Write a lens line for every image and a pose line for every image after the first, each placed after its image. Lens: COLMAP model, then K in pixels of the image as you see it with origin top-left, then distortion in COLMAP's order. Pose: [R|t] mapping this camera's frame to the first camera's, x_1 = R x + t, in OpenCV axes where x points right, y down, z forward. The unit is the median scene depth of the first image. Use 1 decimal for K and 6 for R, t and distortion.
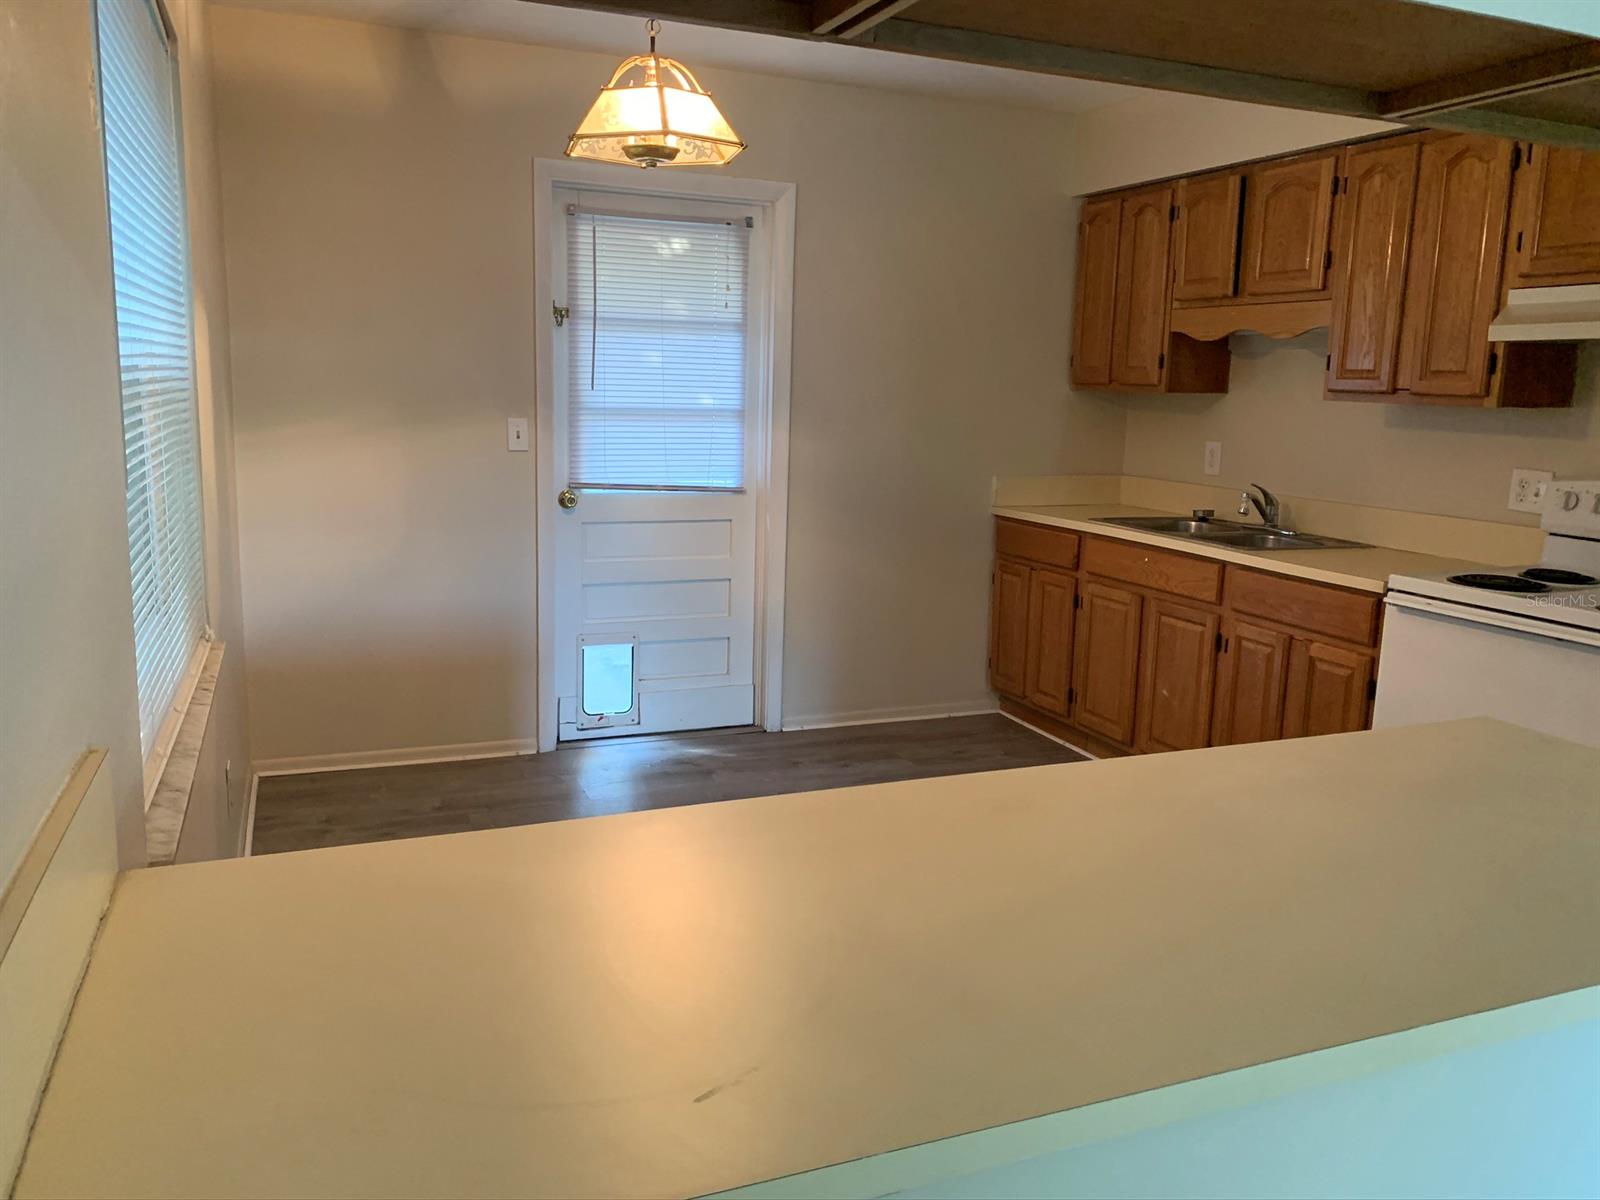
lens RADIAL K [[1174.9, 0, 800.0], [0, 1174.9, 600.0], [0, 0, 1]] dist [0.024529, -0.027433]
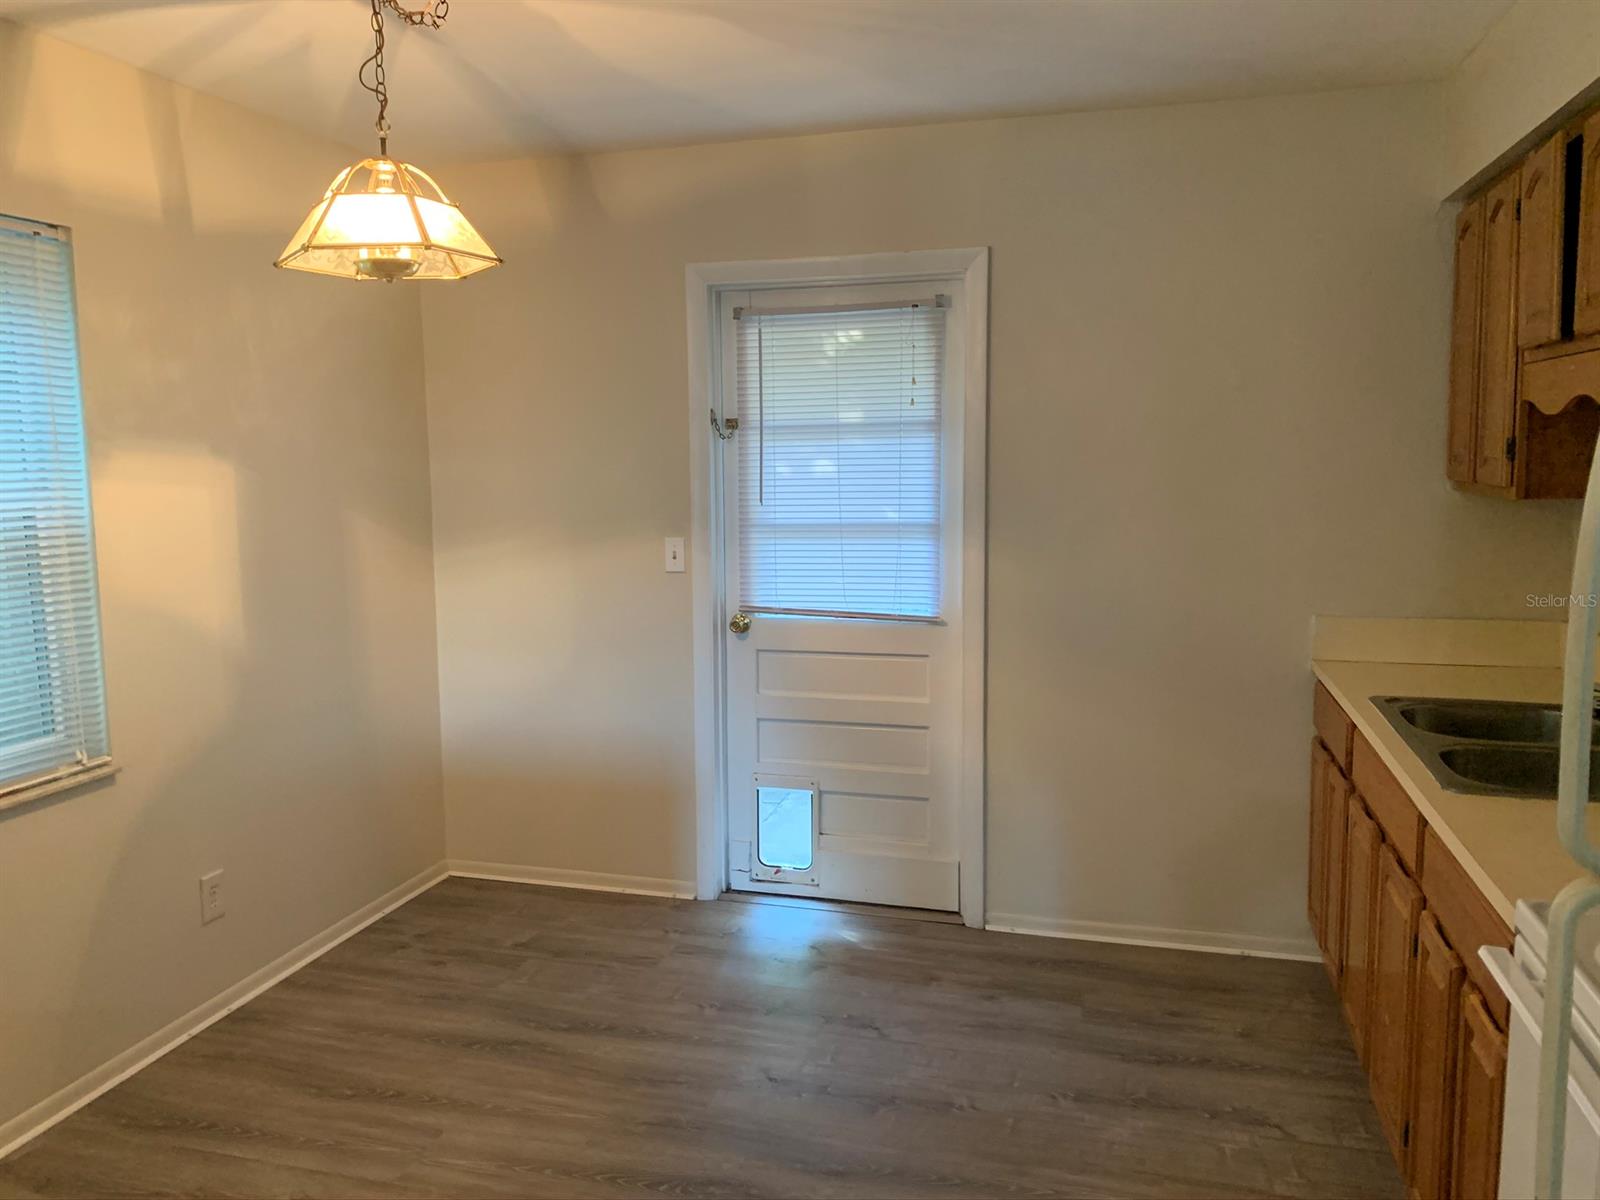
lens RADIAL K [[1183.9, 0, 796.8], [0, 1183.9, 582.0], [0, 0, 1]] dist [0.065205, -0.001924]
pose [[0.784780, 0.027899, -0.619146, 0.405477], [-0.078190, 0.995461, -0.054251, -0.071551], [0.614822, 0.090986, 0.783400, 0.303884]]
